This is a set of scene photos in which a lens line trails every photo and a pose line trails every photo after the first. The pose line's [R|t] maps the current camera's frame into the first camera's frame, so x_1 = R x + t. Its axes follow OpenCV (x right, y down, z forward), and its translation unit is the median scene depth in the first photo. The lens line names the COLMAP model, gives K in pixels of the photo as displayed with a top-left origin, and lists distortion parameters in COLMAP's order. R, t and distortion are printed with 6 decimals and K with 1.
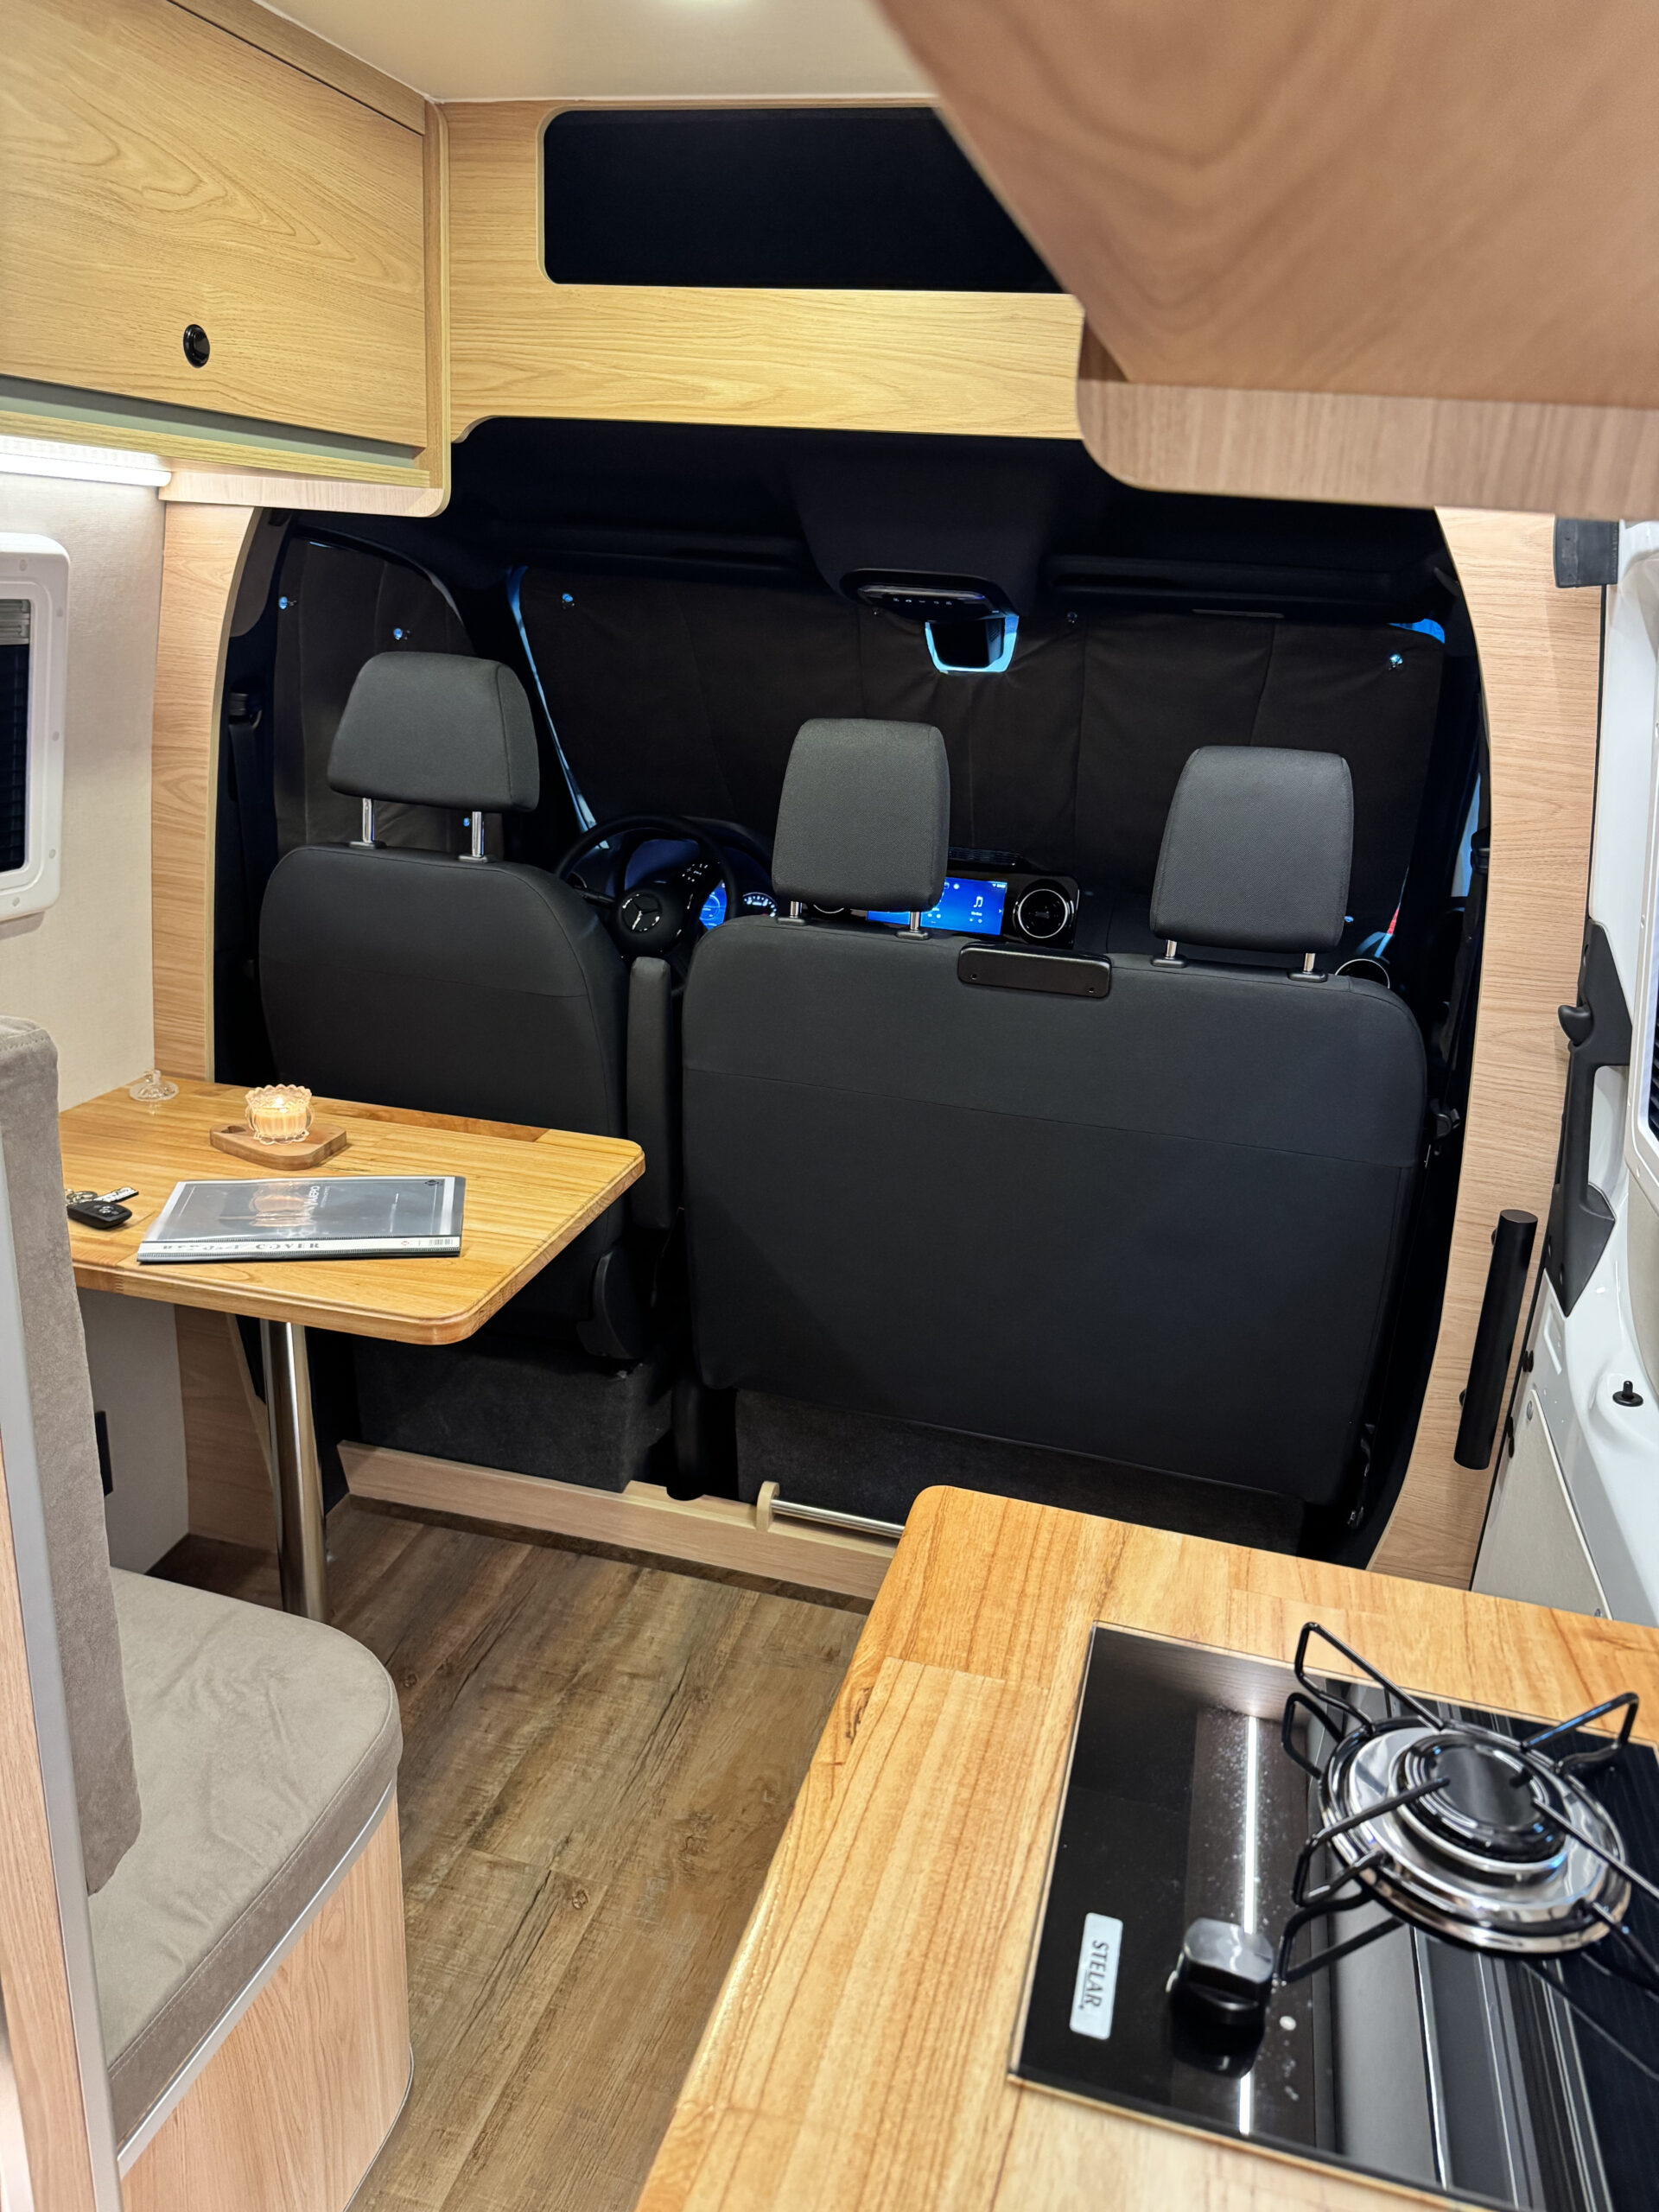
lens RADIAL K [[1579.0, 0, 829.5], [0, 1579.0, 1106.0], [0, 0, 1]] dist [0.027954, -0.025272]
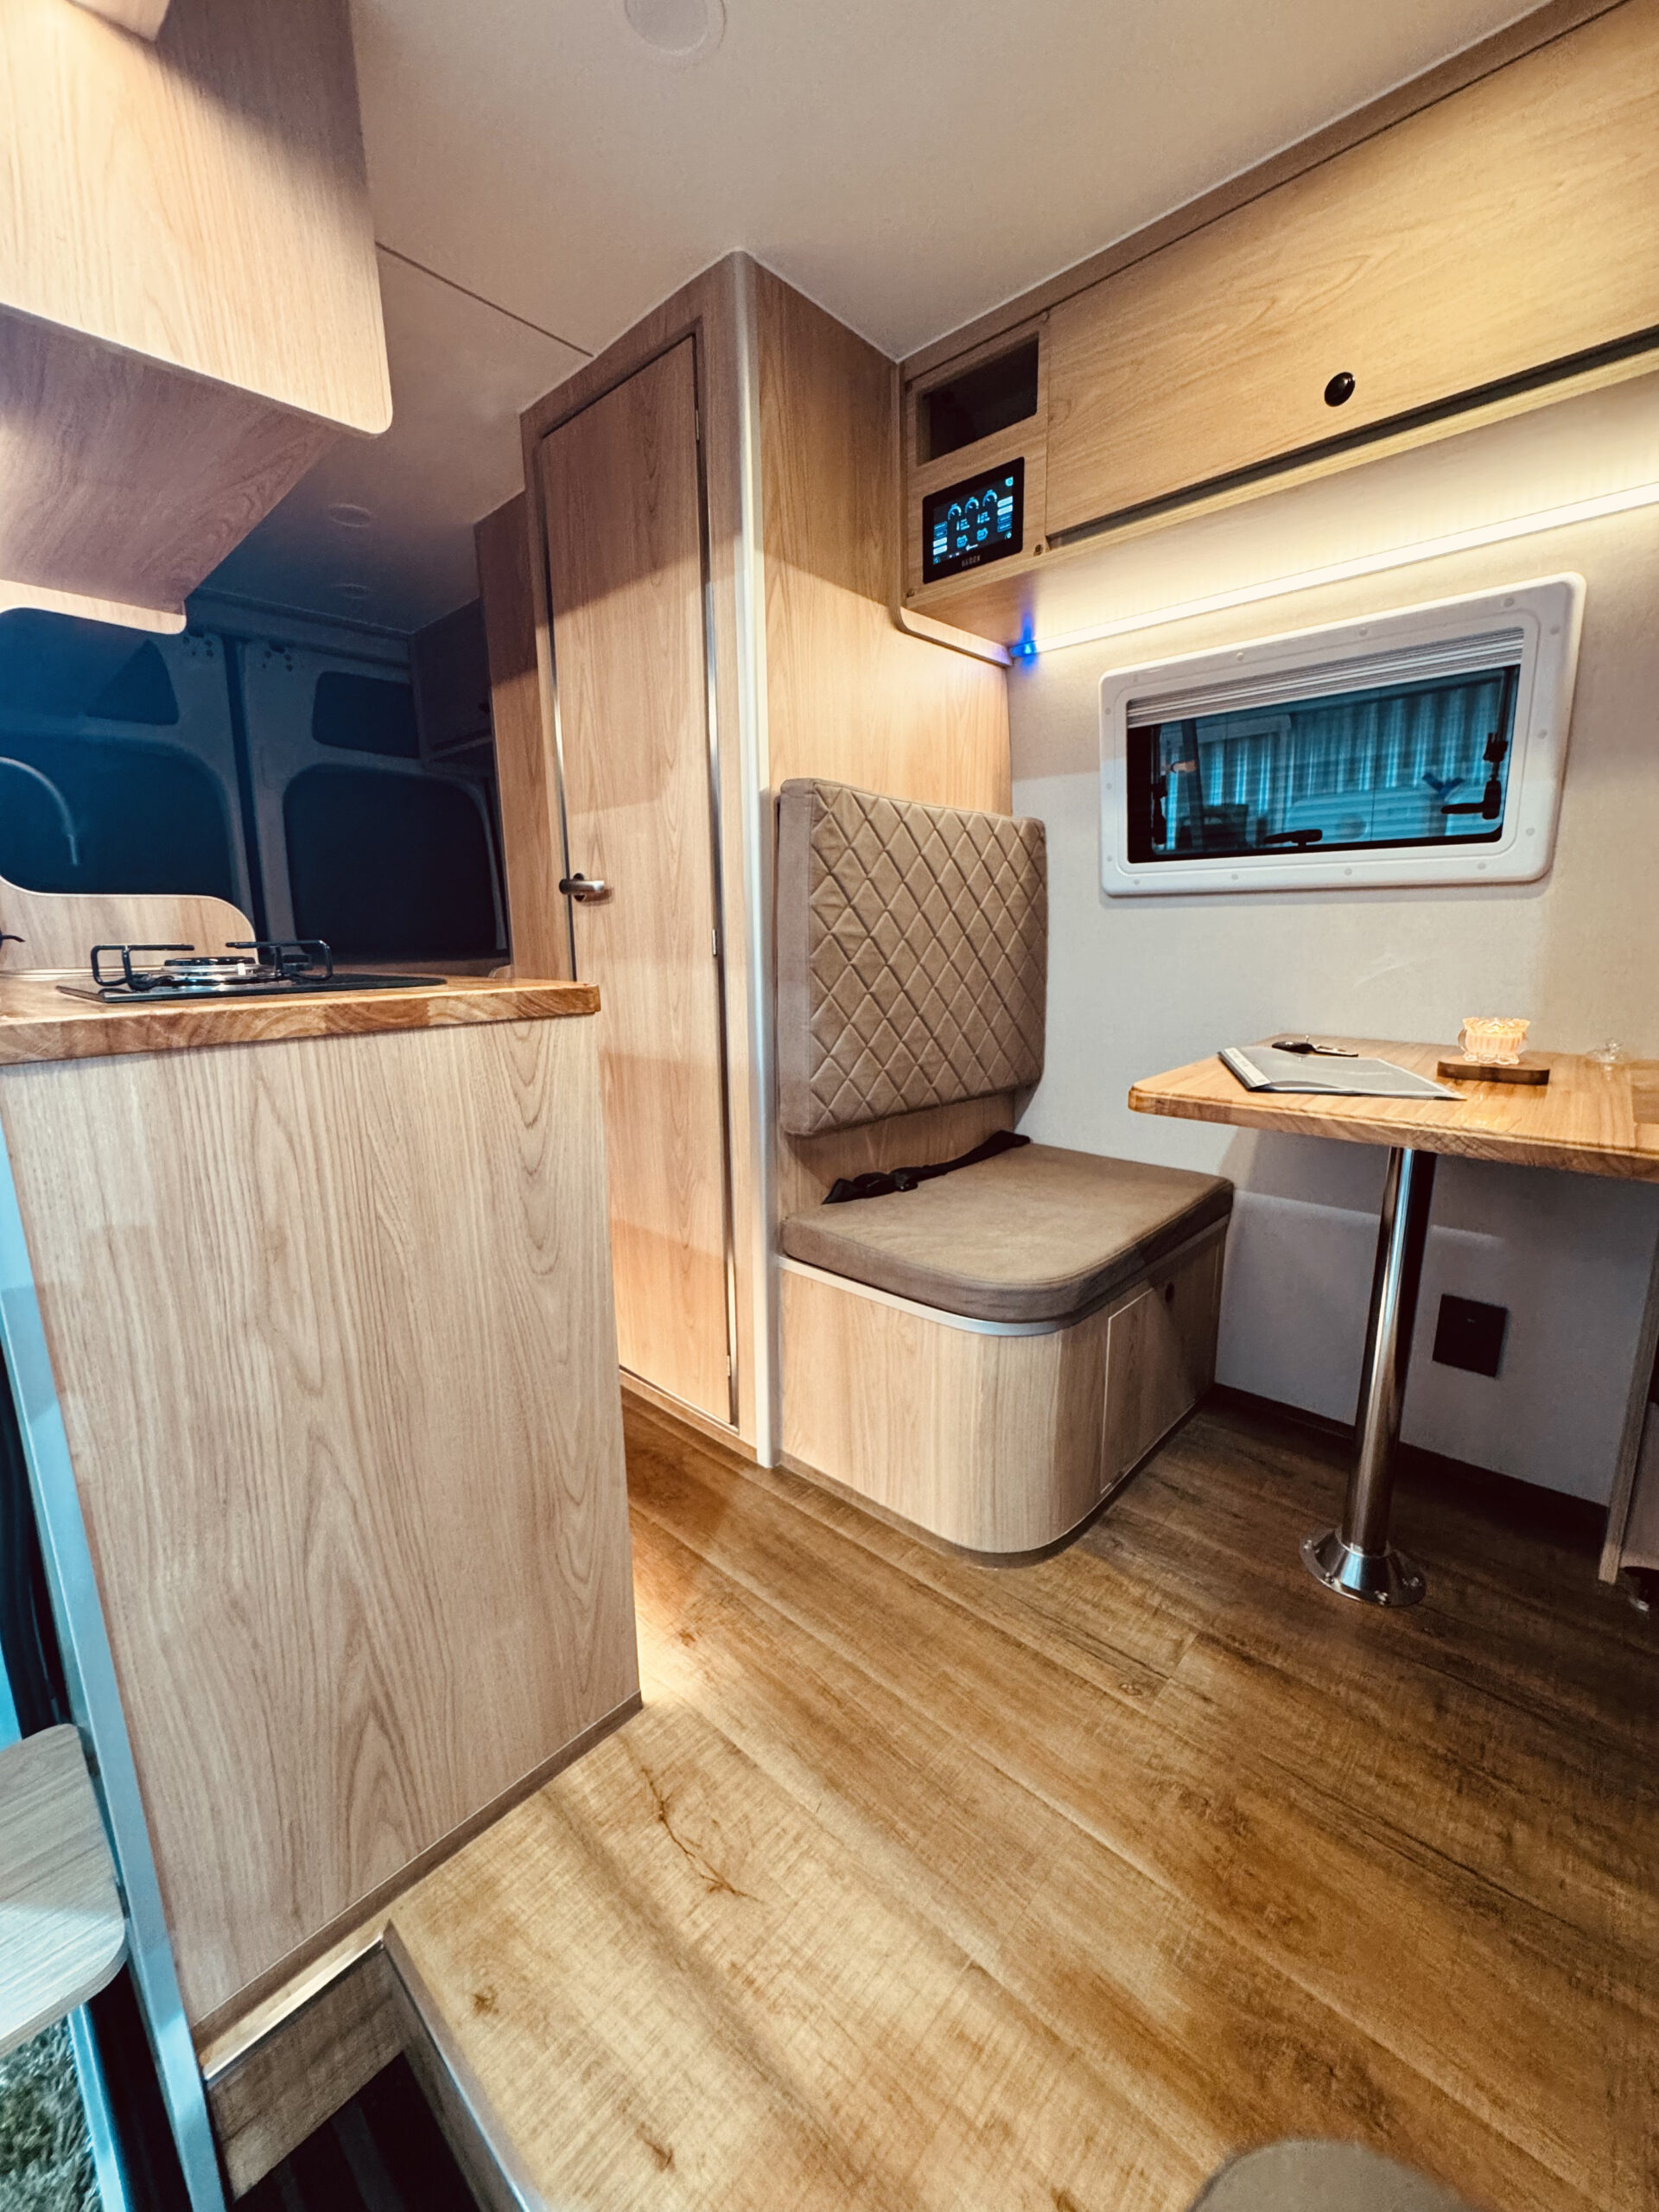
lens RADIAL K [[886.8, 0, 829.5], [0, 886.8, 1106.0], [0, 0, 1]] dist [-0.002877, 0.000453]
pose [[-0.461348, 0.121931, -0.878801, 0.444953], [-0.296670, 0.912295, 0.282322, 0.009620], [0.836149, 0.390962, -0.384712, 0.909214]]
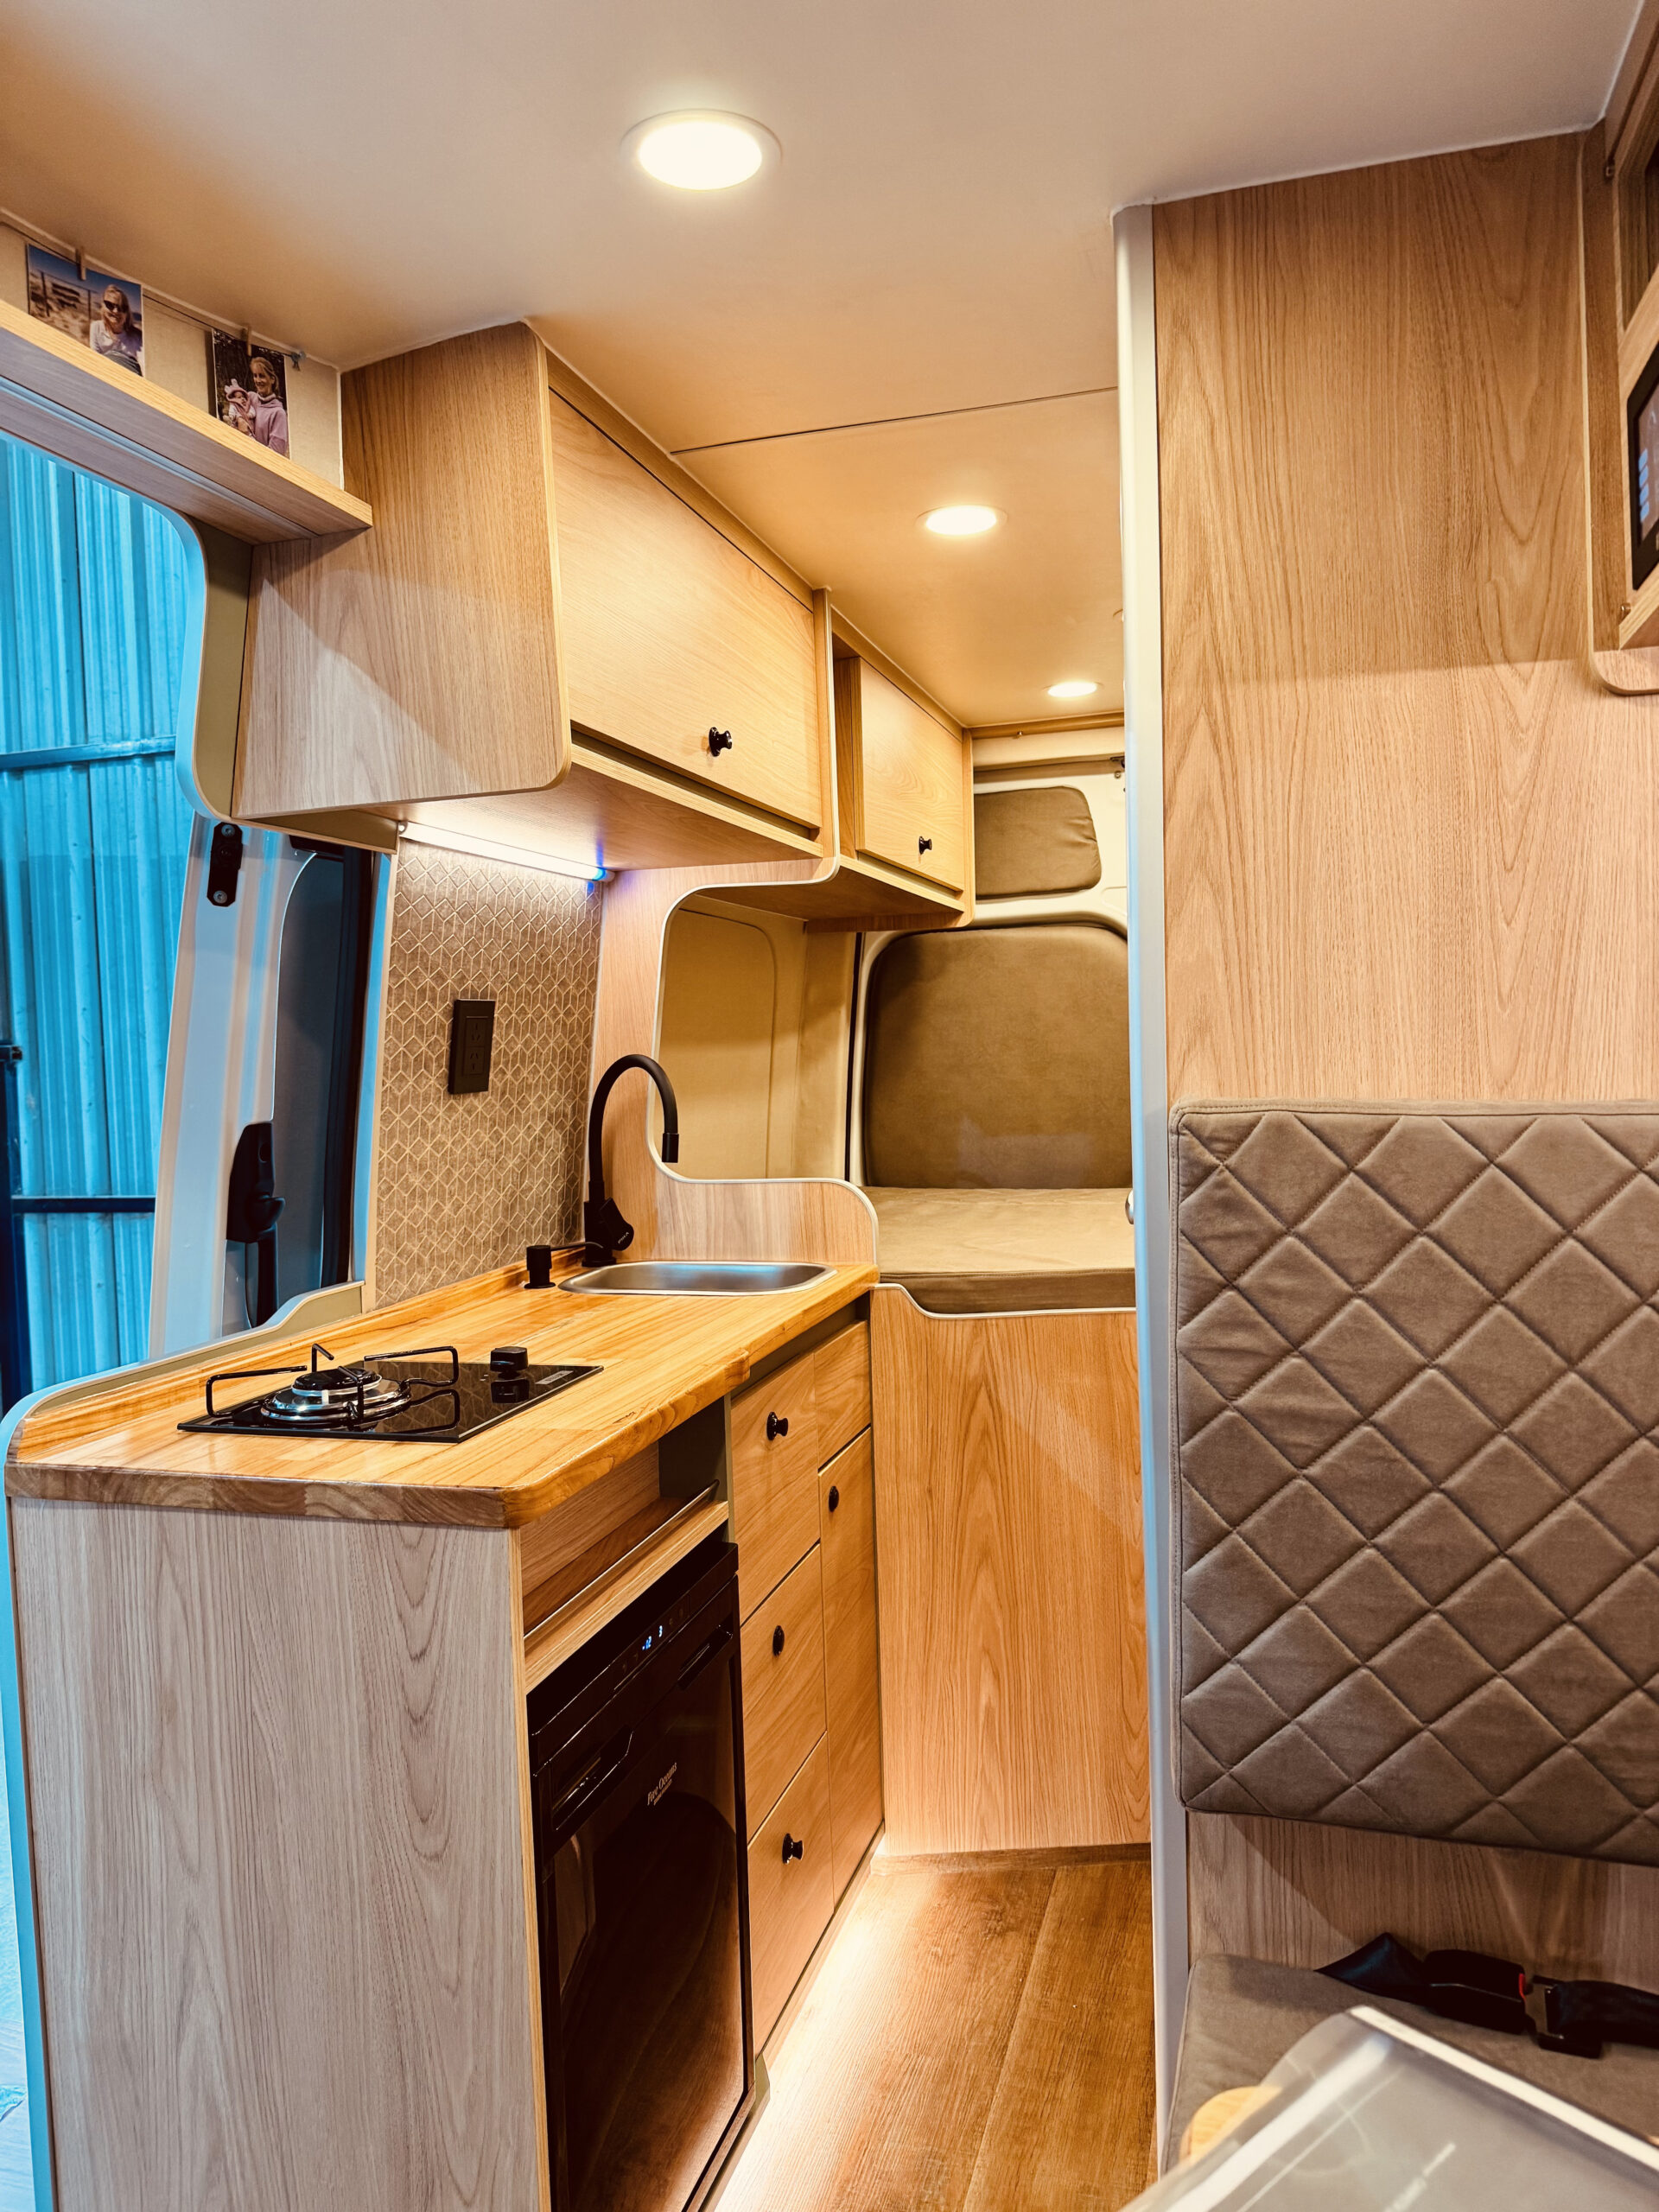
lens RADIAL K [[1547.4, 0, 836.3], [0, 1547.4, 1121.9], [0, 0, 1]] dist [0.069436, -0.113698]
pose [[-0.999456, -0.027806, 0.017724, -0.106129], [-0.019259, 0.928552, 0.370702, -0.263013], [-0.026766, 0.370159, -0.928583, 1.121058]]
